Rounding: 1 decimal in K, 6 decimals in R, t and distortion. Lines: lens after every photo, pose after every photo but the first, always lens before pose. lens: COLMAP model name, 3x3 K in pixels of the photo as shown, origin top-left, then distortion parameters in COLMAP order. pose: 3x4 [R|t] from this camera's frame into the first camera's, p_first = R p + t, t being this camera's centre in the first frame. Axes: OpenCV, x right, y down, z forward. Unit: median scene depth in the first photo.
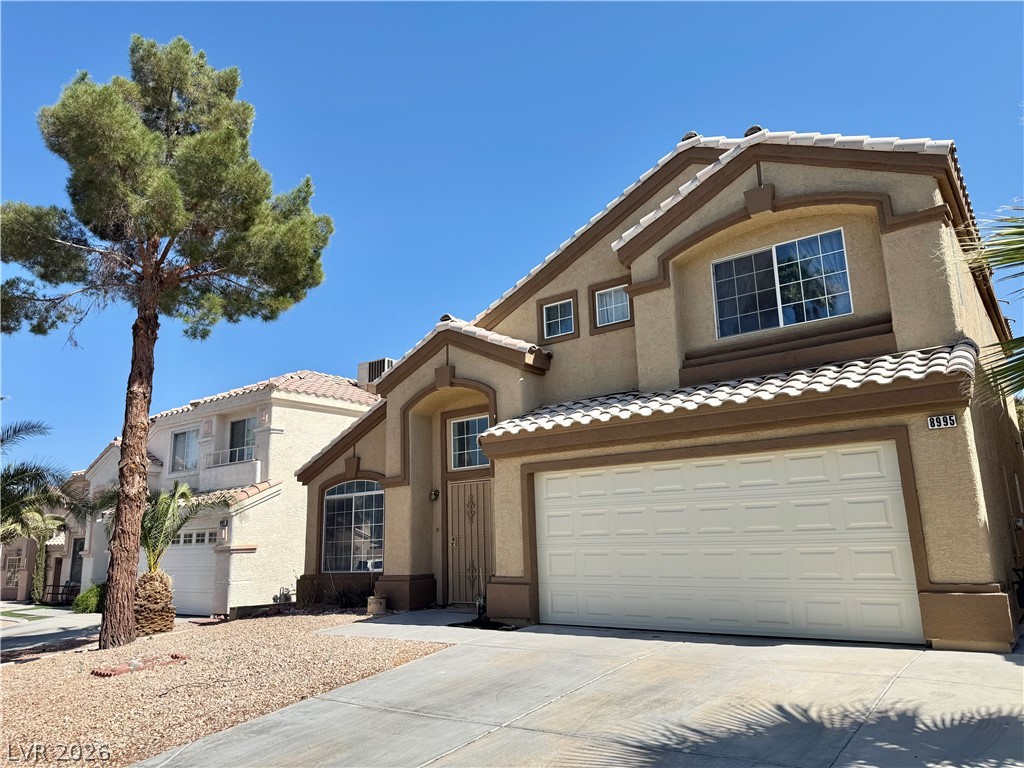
lens RADIAL K [[722.8, 0, 518.8], [0, 722.8, 383.6], [0, 0, 1]] dist [0.024381, -0.022494]
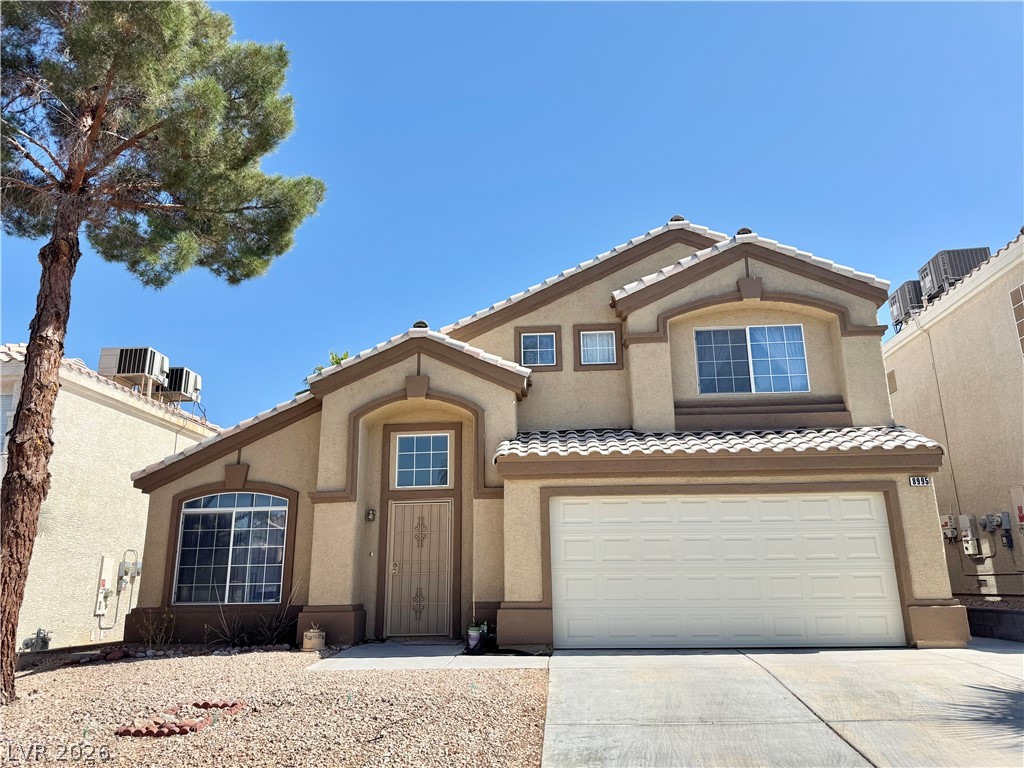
lens RADIAL K [[722.8, 0, 520.8], [0, 722.8, 380.8], [0, 0, 1]] dist [0.024381, -0.022494]
pose [[0.830240, 0.166023, 0.532108, -0.568352], [-0.128223, 0.985897, -0.107544, 0.076597], [-0.542458, 0.021058, 0.839819, 0.170926]]
